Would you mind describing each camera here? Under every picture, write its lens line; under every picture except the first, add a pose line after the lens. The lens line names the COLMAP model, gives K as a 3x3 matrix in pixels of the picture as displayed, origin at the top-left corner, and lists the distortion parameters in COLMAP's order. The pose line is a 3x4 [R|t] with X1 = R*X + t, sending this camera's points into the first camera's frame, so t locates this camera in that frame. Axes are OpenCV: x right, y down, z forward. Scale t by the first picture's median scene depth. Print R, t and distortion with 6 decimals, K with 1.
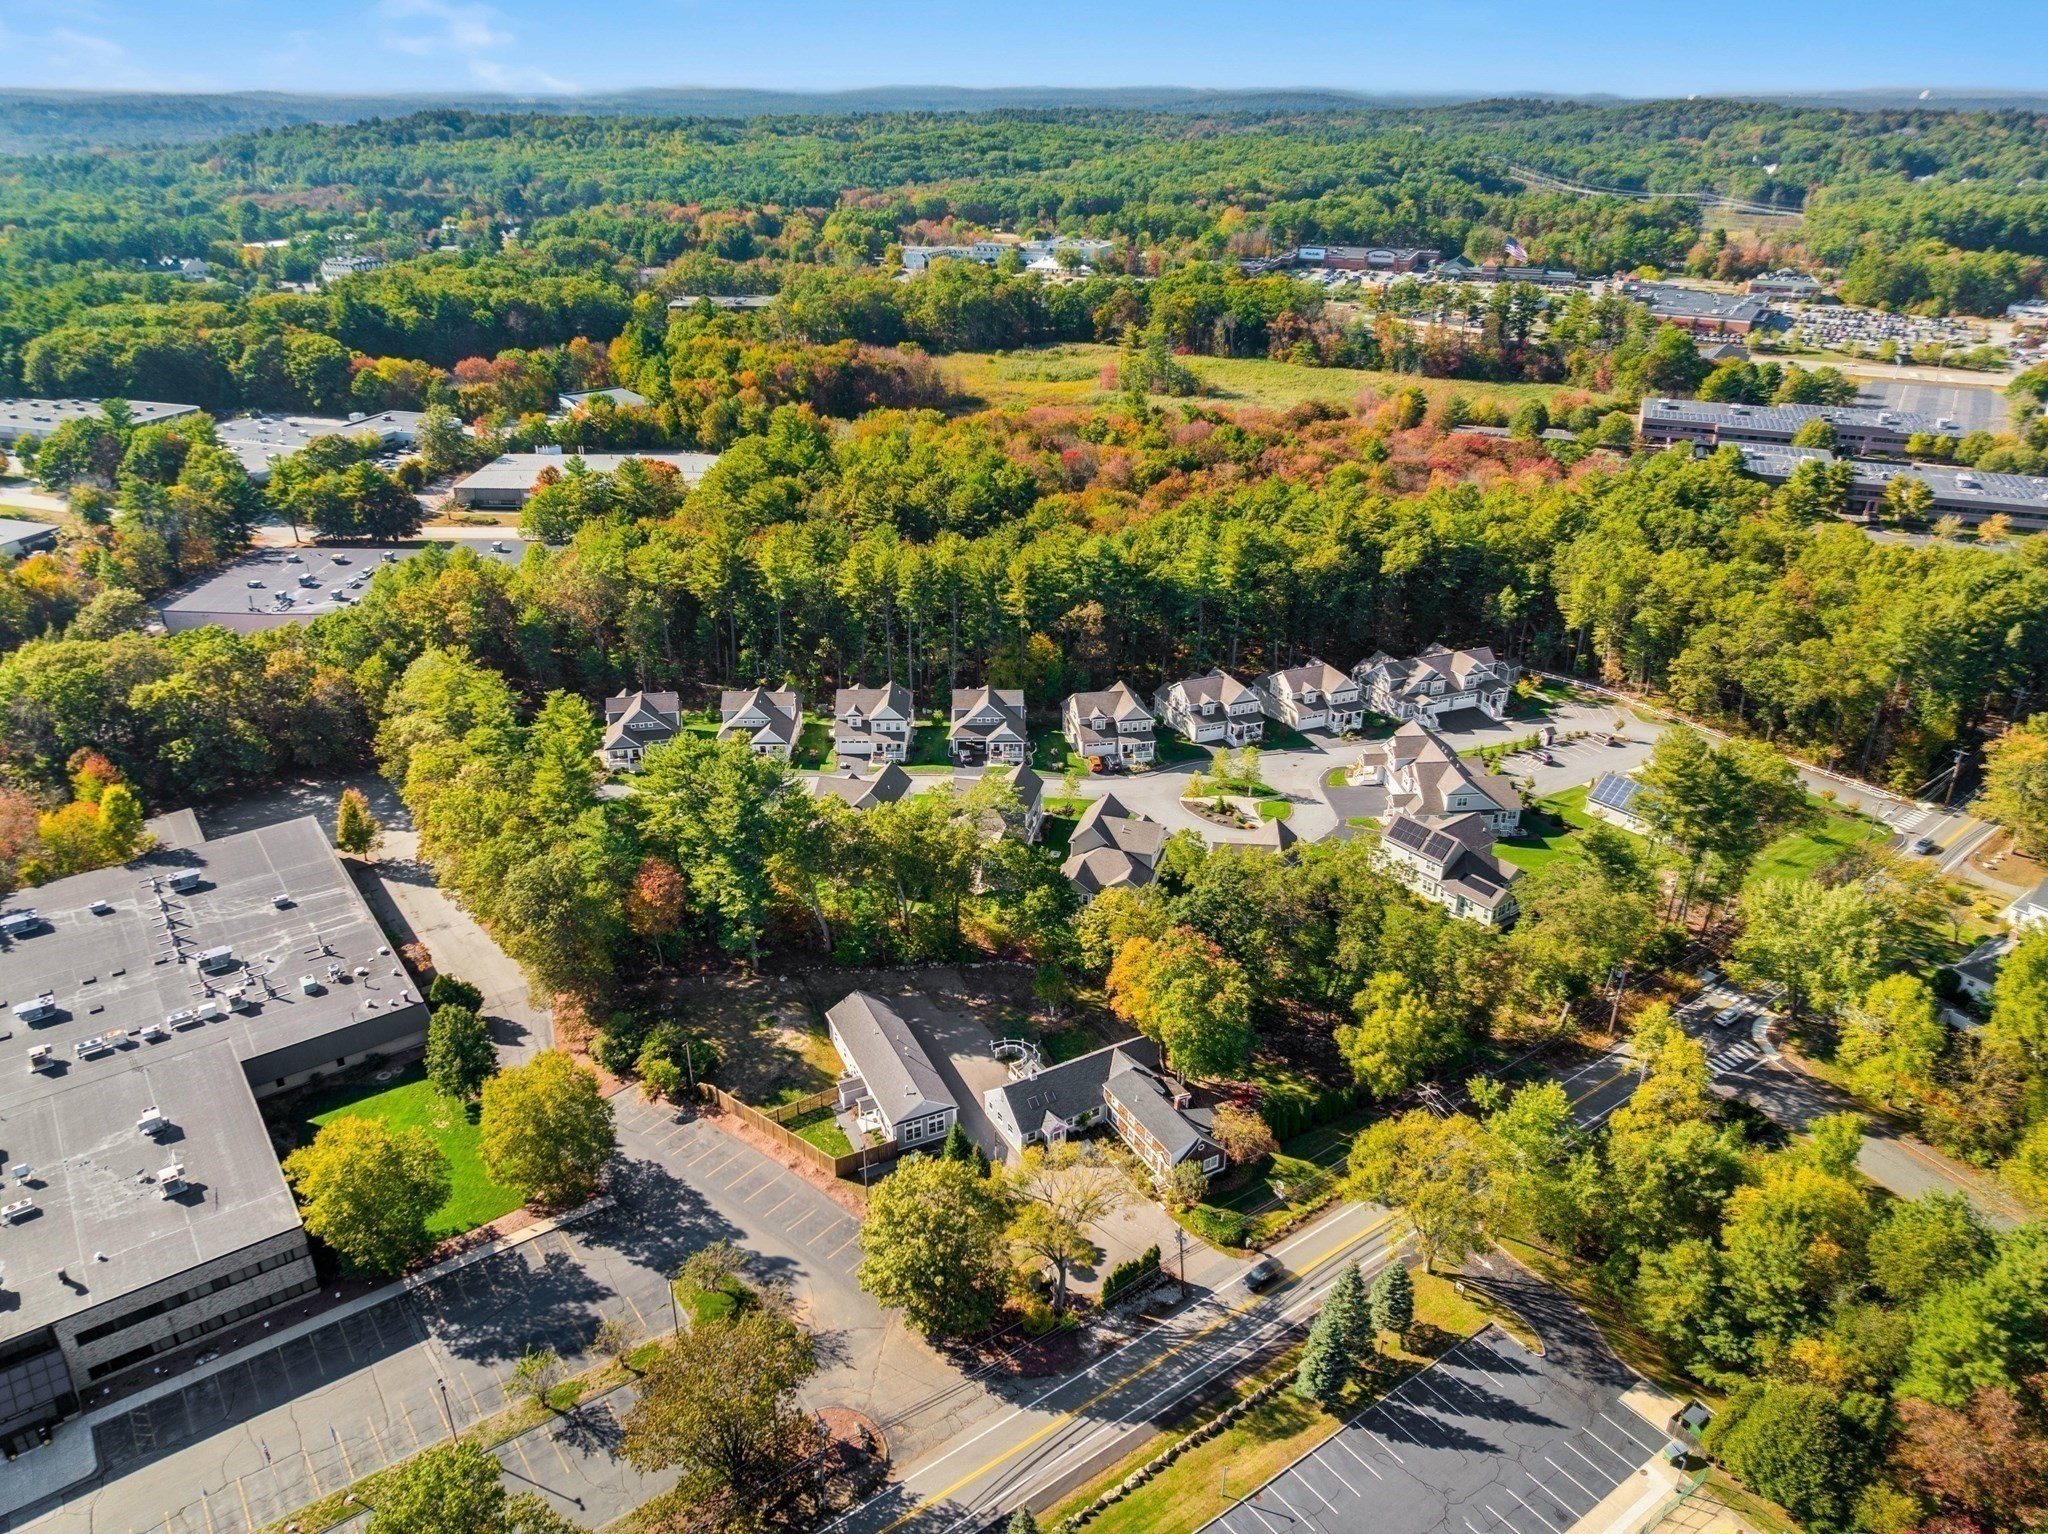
lens RADIAL K [[1446.7, 0, 1024.0], [0, 1446.7, 767.0], [0, 0, 1]] dist [-0.084371, 0.064546]
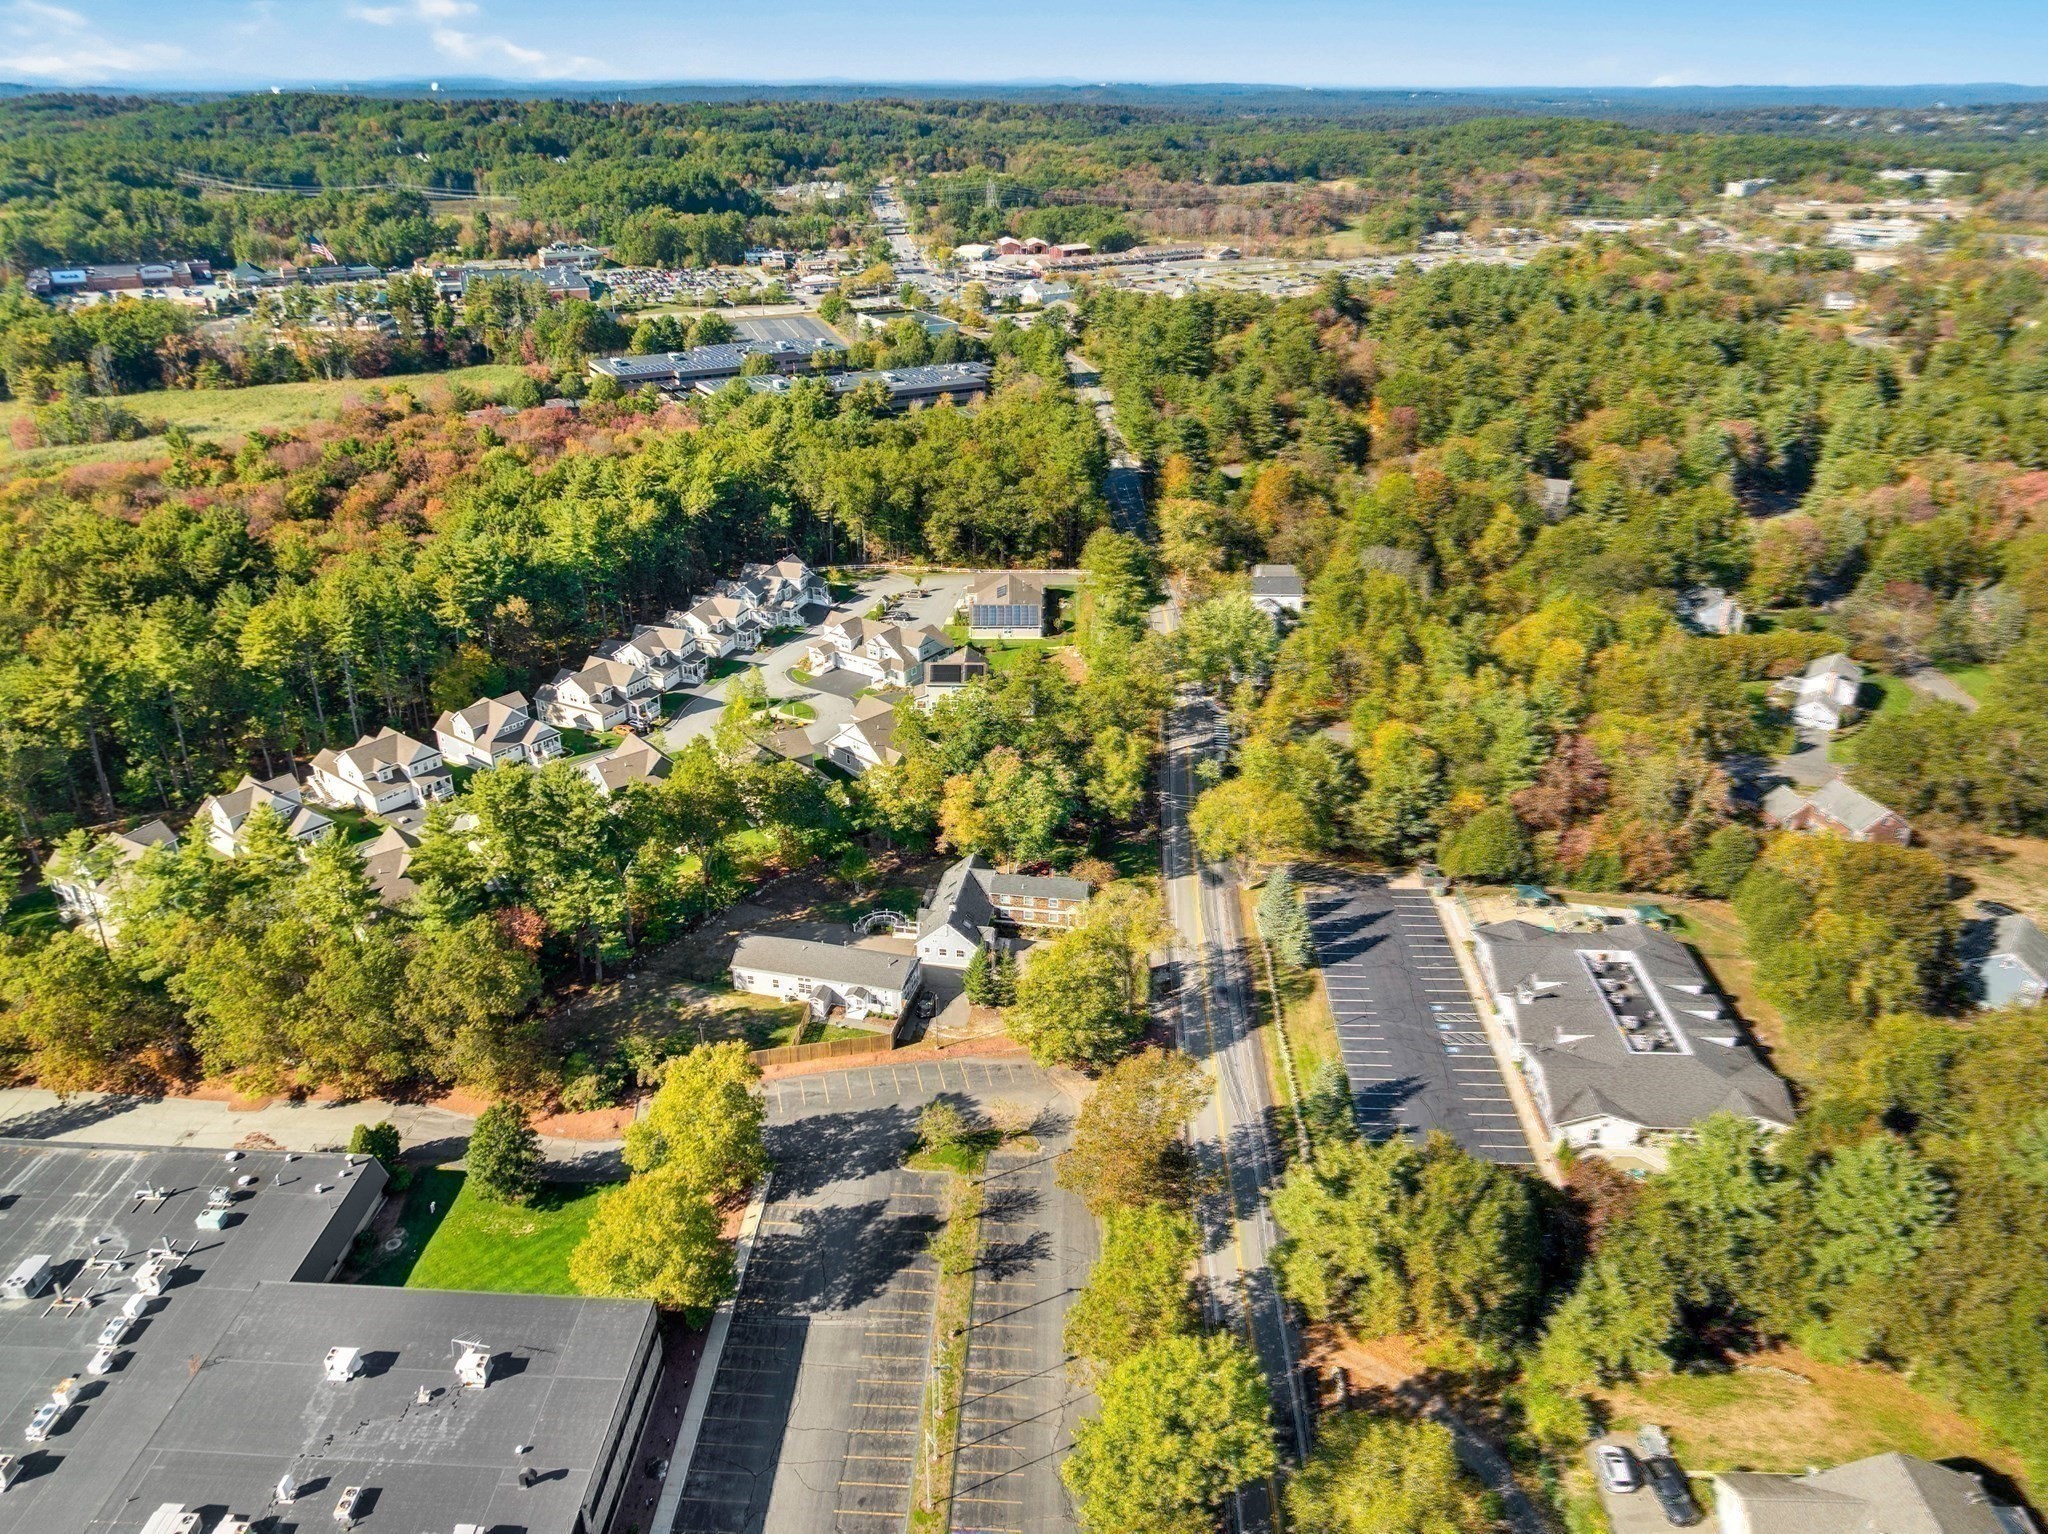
lens RADIAL K [[1446.7, 0, 1024.0], [0, 1446.7, 767.0], [0, 0, 1]] dist [-0.084371, 0.064546]
pose [[0.622242, -0.331175, 0.709322, -0.479485], [0.328169, 0.932996, 0.147724, -0.033769], [-0.710718, 0.140858, 0.689231, 0.069037]]
